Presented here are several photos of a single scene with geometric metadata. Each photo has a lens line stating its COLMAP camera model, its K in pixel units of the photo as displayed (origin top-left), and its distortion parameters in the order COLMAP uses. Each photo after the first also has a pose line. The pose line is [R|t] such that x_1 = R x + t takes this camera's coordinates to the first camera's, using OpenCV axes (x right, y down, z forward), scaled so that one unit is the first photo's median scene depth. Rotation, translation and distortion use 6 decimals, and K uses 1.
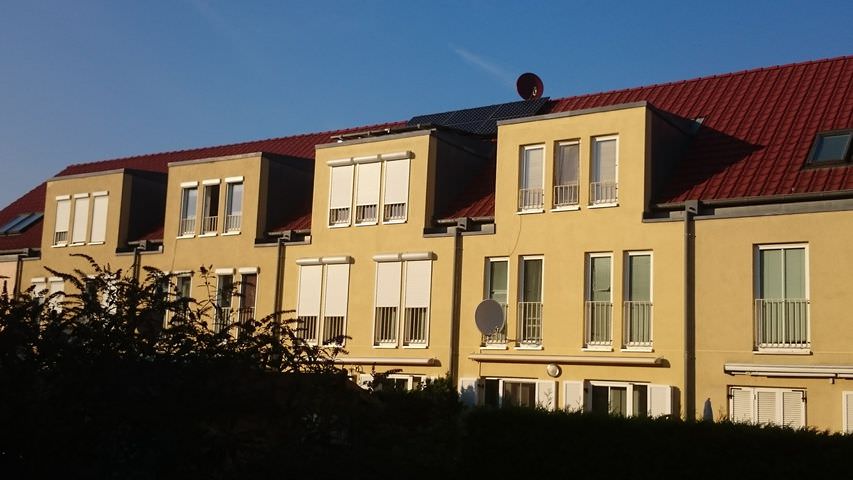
lens RADIAL K [[1015.0, 0, 426.3], [0, 1015.0, 240.1], [0, 0, 1]] dist [0.036382, 0.000000]
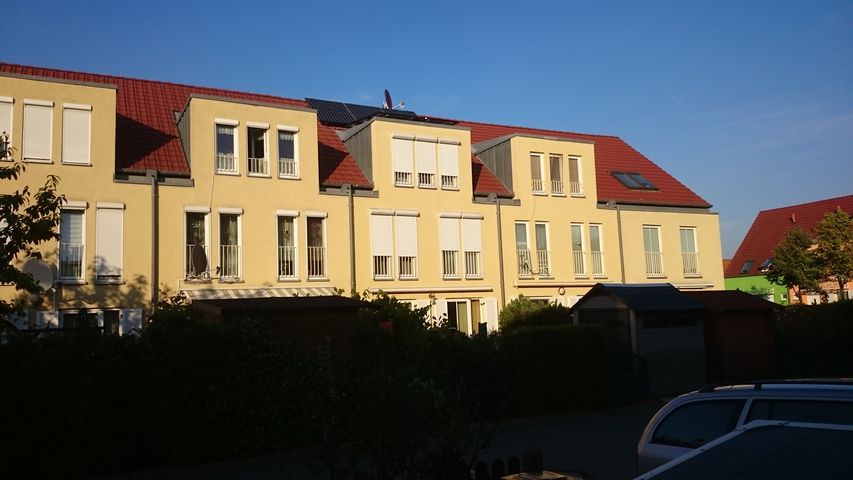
lens RADIAL K [[715.7, 0, 426.2], [0, 715.7, 238.9], [0, 0, 1]] dist [-0.013894, -0.012019]
pose [[0.431686, 0.034071, 0.901380, -0.861309], [-0.078006, 0.996953, -0.000325, 0.049312], [-0.898644, -0.070173, 0.433029, 0.568141]]
